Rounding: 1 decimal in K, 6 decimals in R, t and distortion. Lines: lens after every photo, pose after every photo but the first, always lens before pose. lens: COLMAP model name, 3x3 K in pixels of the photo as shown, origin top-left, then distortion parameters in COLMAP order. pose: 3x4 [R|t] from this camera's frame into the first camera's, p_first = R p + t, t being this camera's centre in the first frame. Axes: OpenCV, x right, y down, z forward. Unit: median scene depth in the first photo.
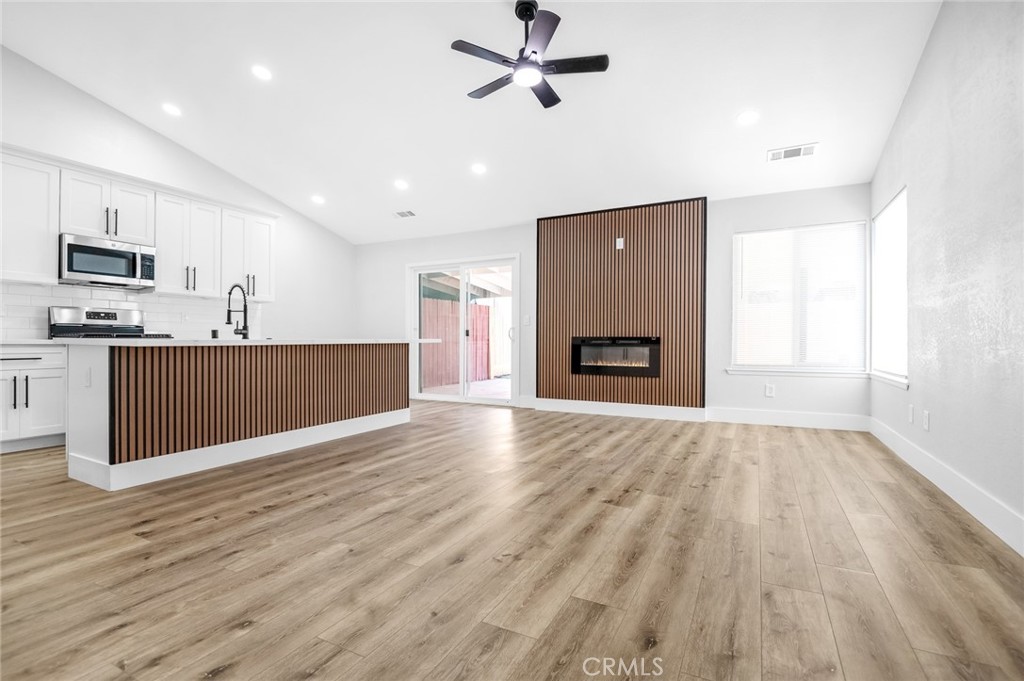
lens RADIAL K [[474.6, 0, 516.4], [0, 474.6, 339.5], [0, 0, 1]] dist [-0.016605, -0.000753]
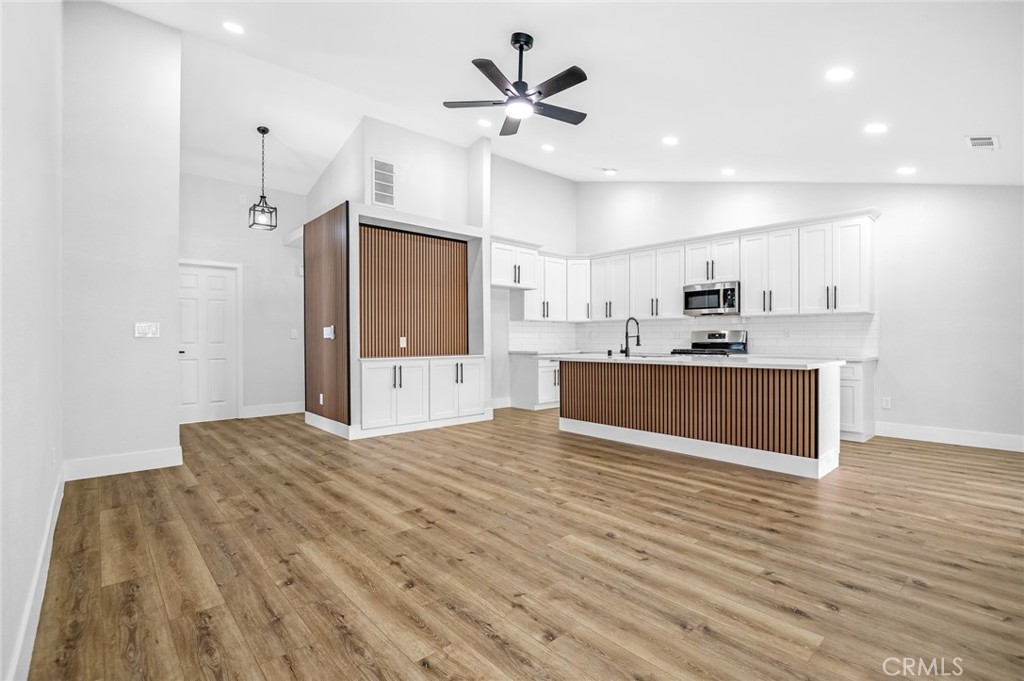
lens RADIAL K [[474.6, 0, 512.1], [0, 474.6, 340.5], [0, 0, 1]] dist [-0.016605, -0.000753]
pose [[-0.365324, 0.002854, -0.930876, 1.082084], [0.003075, 0.999994, 0.001859, -0.066318], [0.930875, -0.002183, -0.365330, 1.497602]]
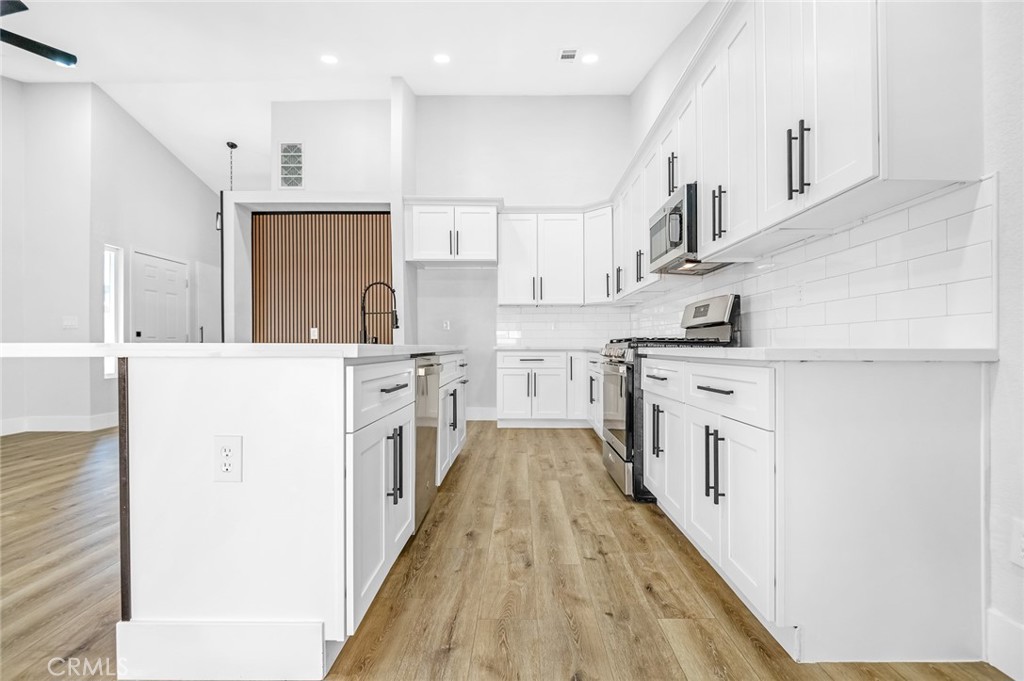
lens RADIAL K [[474.6, 0, 513.0], [0, 474.6, 348.3], [0, 0, 1]] dist [-0.016605, -0.000753]
pose [[-0.889777, 0.006429, -0.456350, -0.517251], [0.005859, 0.999979, 0.002664, 0.001068], [0.456357, -0.000303, -0.889797, 2.346820]]
